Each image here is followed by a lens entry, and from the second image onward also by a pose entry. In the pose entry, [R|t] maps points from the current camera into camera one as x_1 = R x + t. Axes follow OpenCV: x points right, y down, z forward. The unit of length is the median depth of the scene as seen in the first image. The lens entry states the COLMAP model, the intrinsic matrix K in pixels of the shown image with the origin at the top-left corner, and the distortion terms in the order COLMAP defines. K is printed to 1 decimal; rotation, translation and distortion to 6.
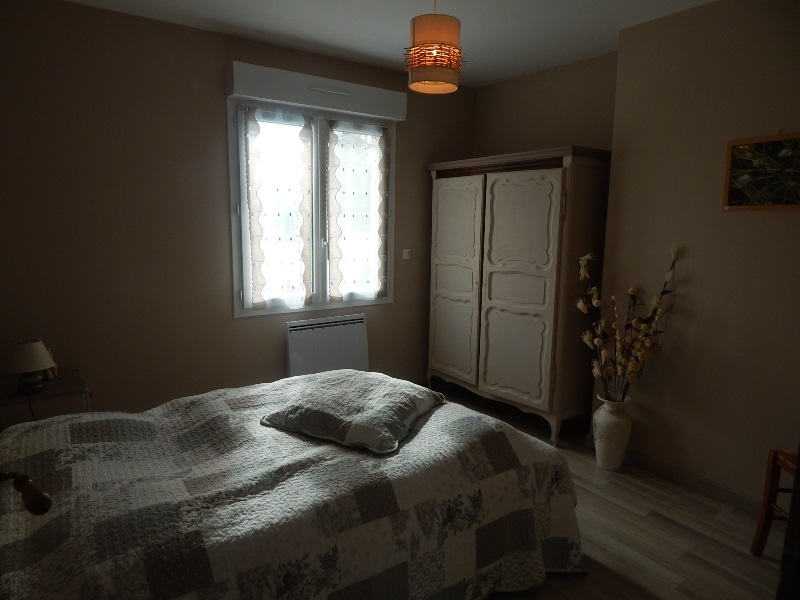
lens RADIAL K [[537.5, 0, 395.5], [0, 537.5, 301.0], [0, 0, 1]] dist [0.011160, -0.000046]
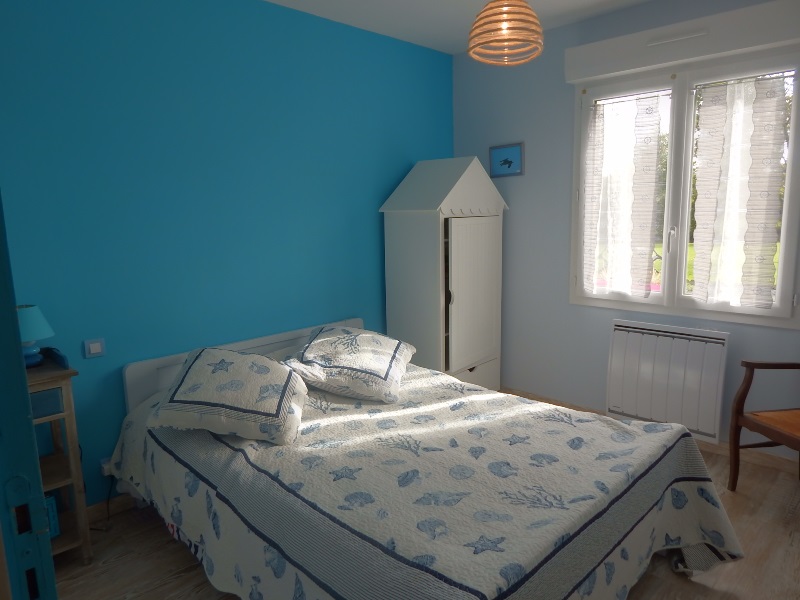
lens RADIAL K [[537.5, 0, 399.5], [0, 537.5, 299.4], [0, 0, 1]] dist [0.011160, -0.000046]
pose [[0.121923, 0.138364, -0.982848, 0.621987], [-0.120020, 0.985024, 0.123782, -0.059690], [0.985256, 0.102870, 0.136704, 0.515238]]
